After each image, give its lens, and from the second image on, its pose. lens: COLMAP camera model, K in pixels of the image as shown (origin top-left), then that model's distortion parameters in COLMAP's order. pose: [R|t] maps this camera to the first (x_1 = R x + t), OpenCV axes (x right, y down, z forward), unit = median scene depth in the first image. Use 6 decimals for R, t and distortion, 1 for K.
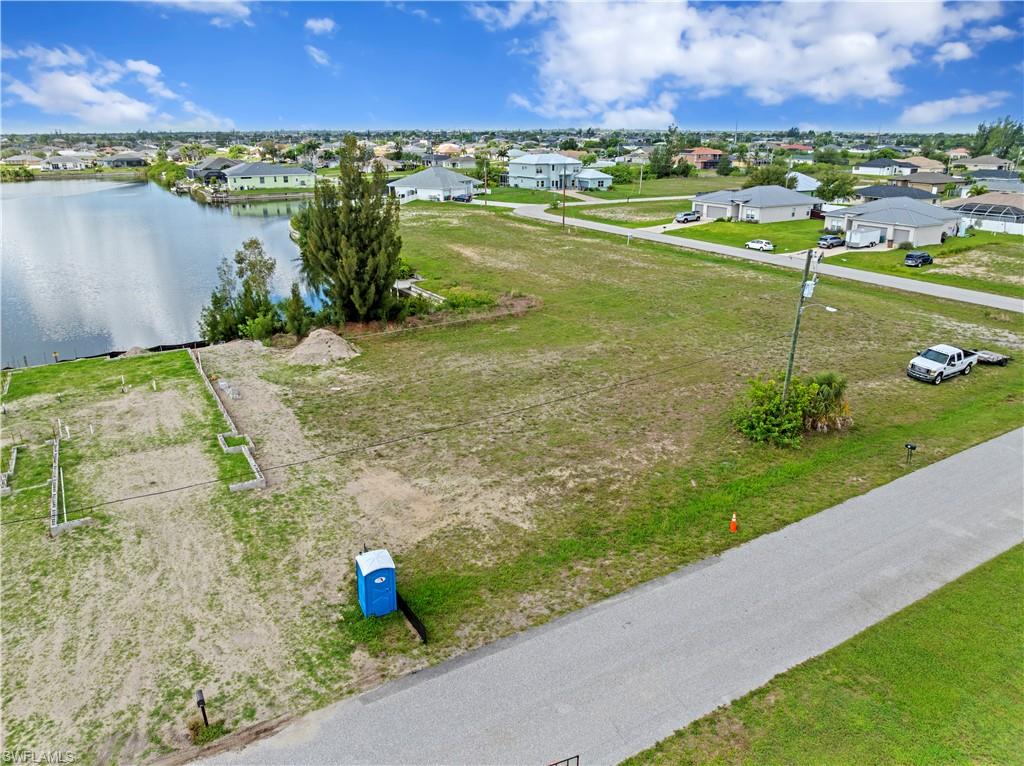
lens RADIAL K [[713.3, 0, 512.0], [0, 713.3, 383.0], [0, 0, 1]] dist [-0.023478, -0.034168]
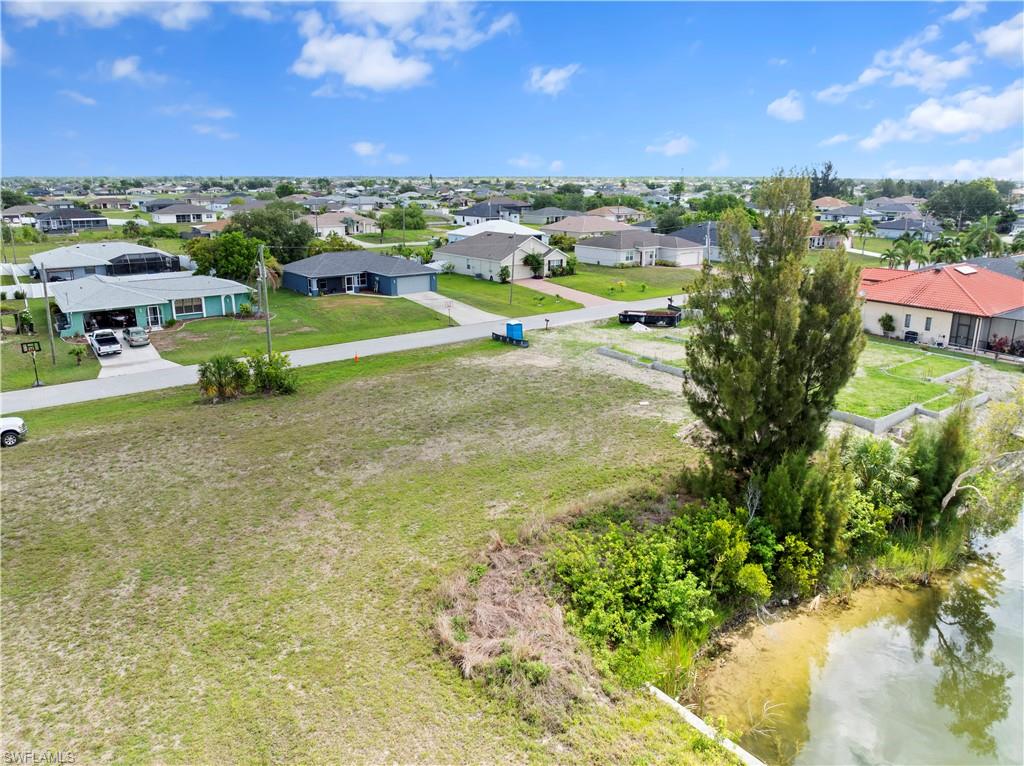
lens RADIAL K [[713.3, 0, 512.0], [0, 713.3, 383.0], [0, 0, 1]] dist [-0.023478, -0.034168]
pose [[-0.994161, 0.027780, -0.104271, 0.054197], [-0.038154, 0.813385, 0.580474, -0.584942], [0.100938, 0.581063, -0.807575, 1.704983]]
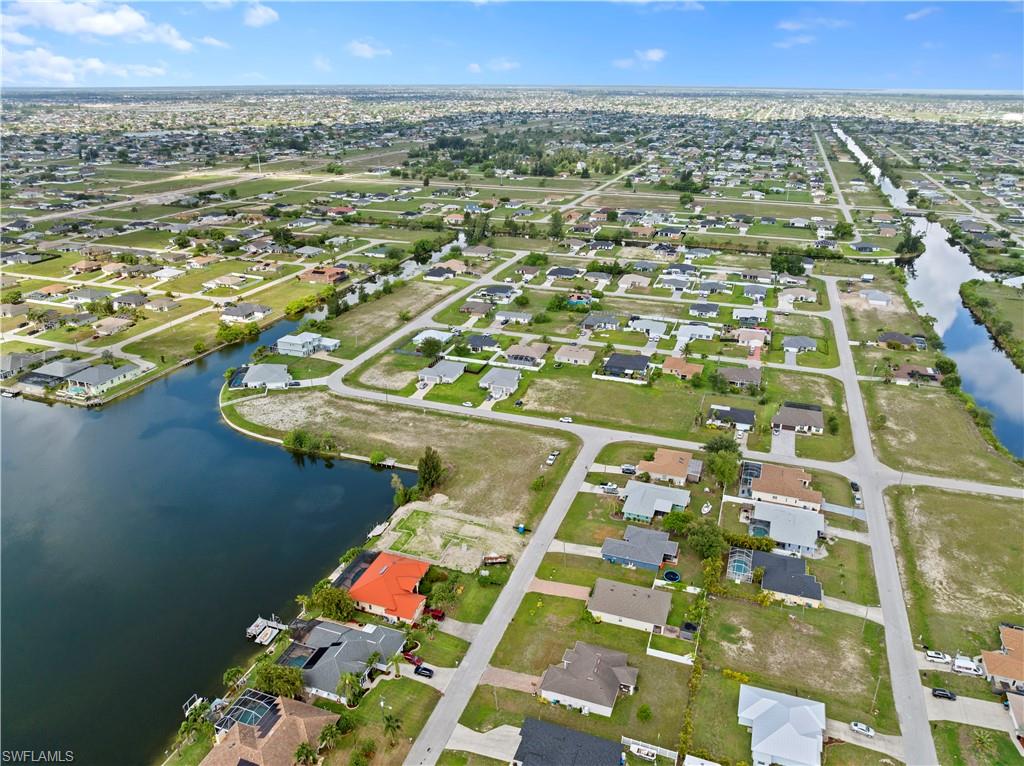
lens RADIAL K [[713.3, 0, 512.0], [0, 713.3, 383.0], [0, 0, 1]] dist [-0.023478, -0.034168]
pose [[0.769786, -0.242107, 0.590604, -2.465570], [0.208111, 0.969911, 0.126346, -1.255524], [-0.603423, 0.025651, 0.797009, -2.890861]]
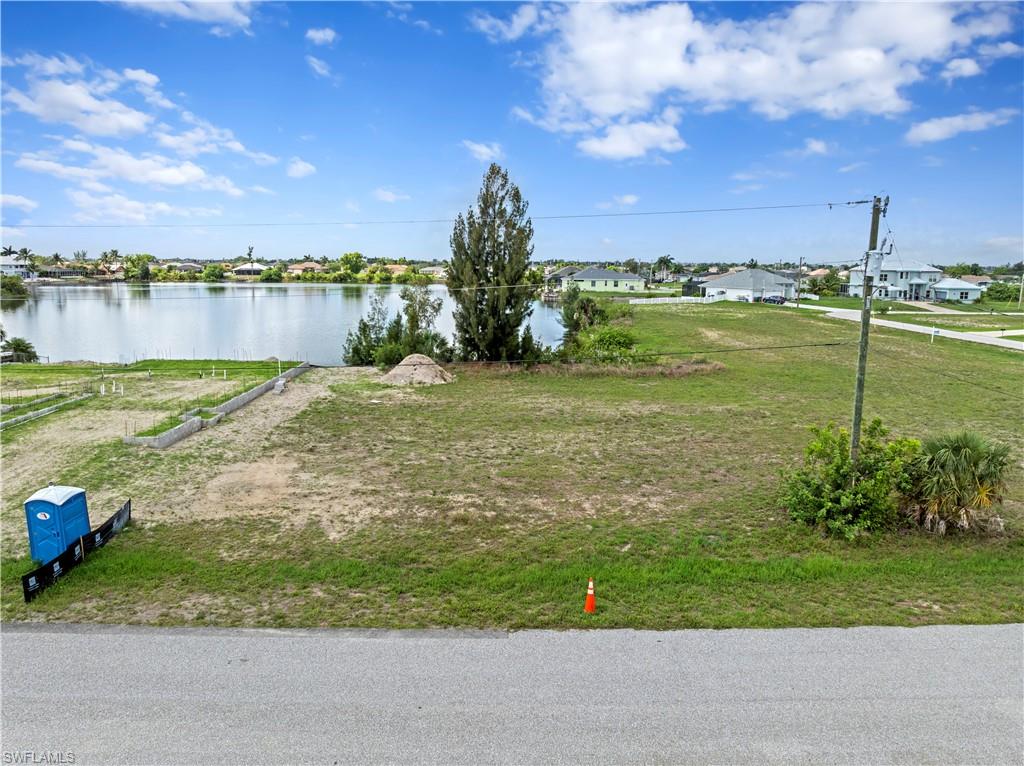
lens RADIAL K [[724.2, 0, 512.0], [0, 724.2, 383.0], [0, 0, 1]] dist [-0.038409, -0.002752]
pose [[0.865716, 0.089351, -0.492495, 0.335166], [-0.175709, 0.975570, -0.131870, 0.071594], [0.468681, 0.200698, 0.860267, 0.263918]]
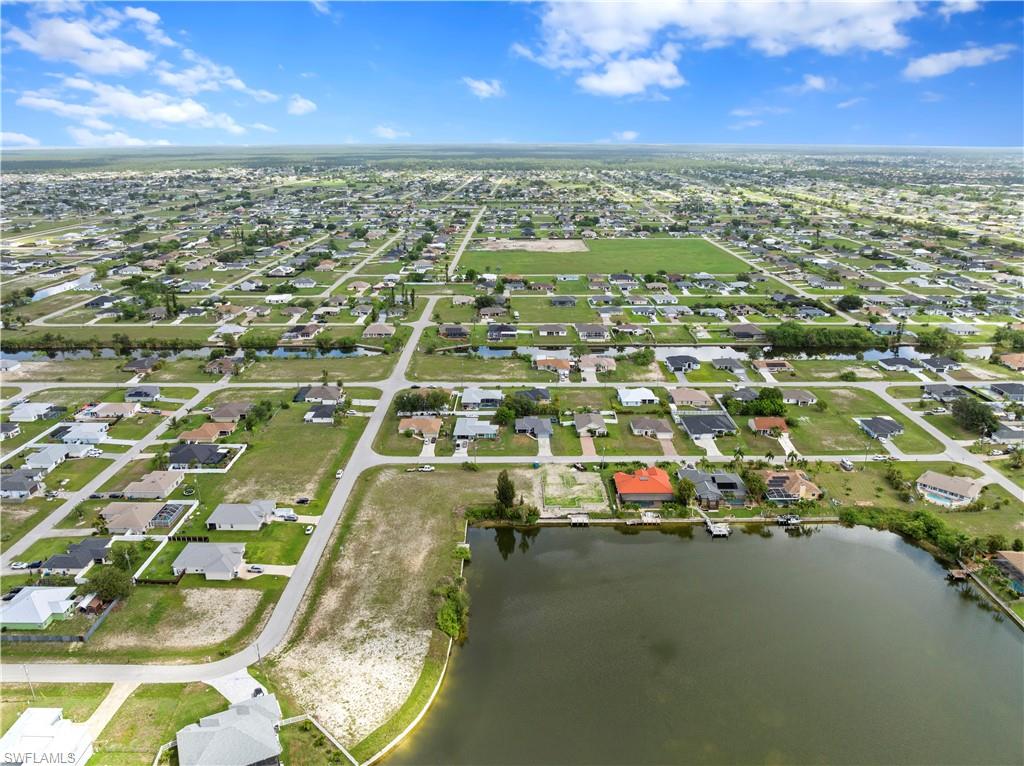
lens RADIAL K [[724.2, 0, 512.0], [0, 724.2, 383.0], [0, 0, 1]] dist [-0.038409, -0.002752]
pose [[-0.859318, -0.157497, 0.486587, -2.657770], [0.177945, 0.799890, 0.573159, -3.749510], [-0.479487, 0.579112, -0.659334, 4.077010]]
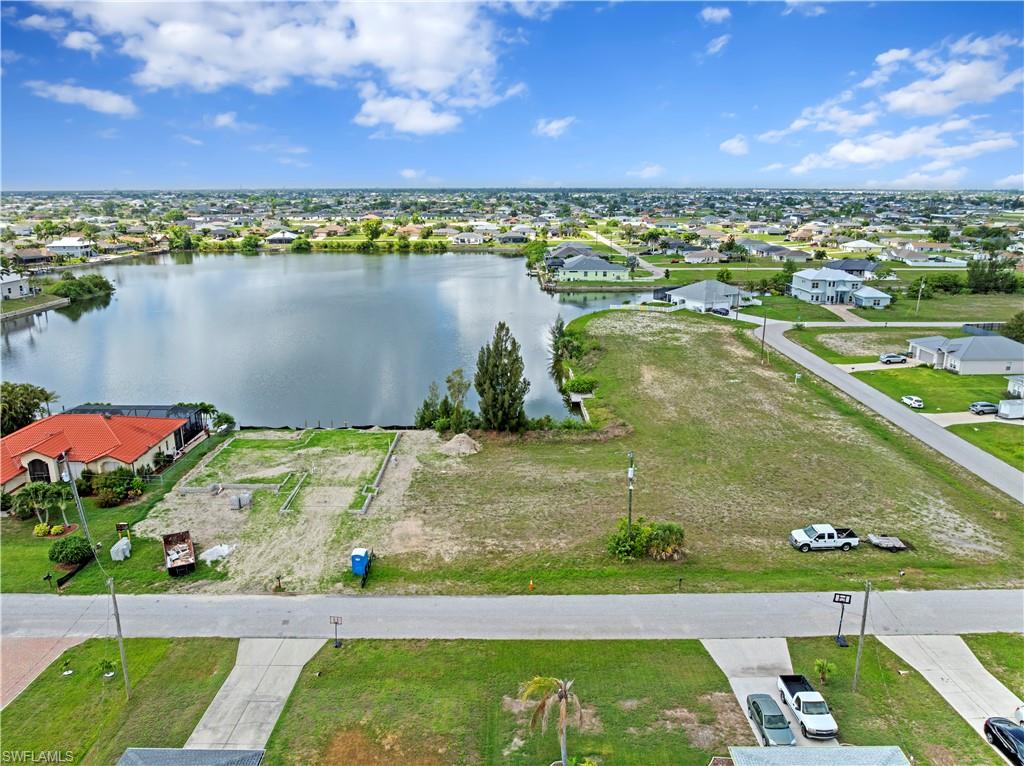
lens RADIAL K [[713.3, 0, 512.0], [0, 713.3, 383.0], [0, 0, 1]] dist [-0.023478, -0.034168]
pose [[0.860164, 0.134202, -0.492044, 0.730759], [-0.169503, 0.985142, -0.027626, -0.183847], [0.481026, 0.107166, 0.870132, -0.506951]]
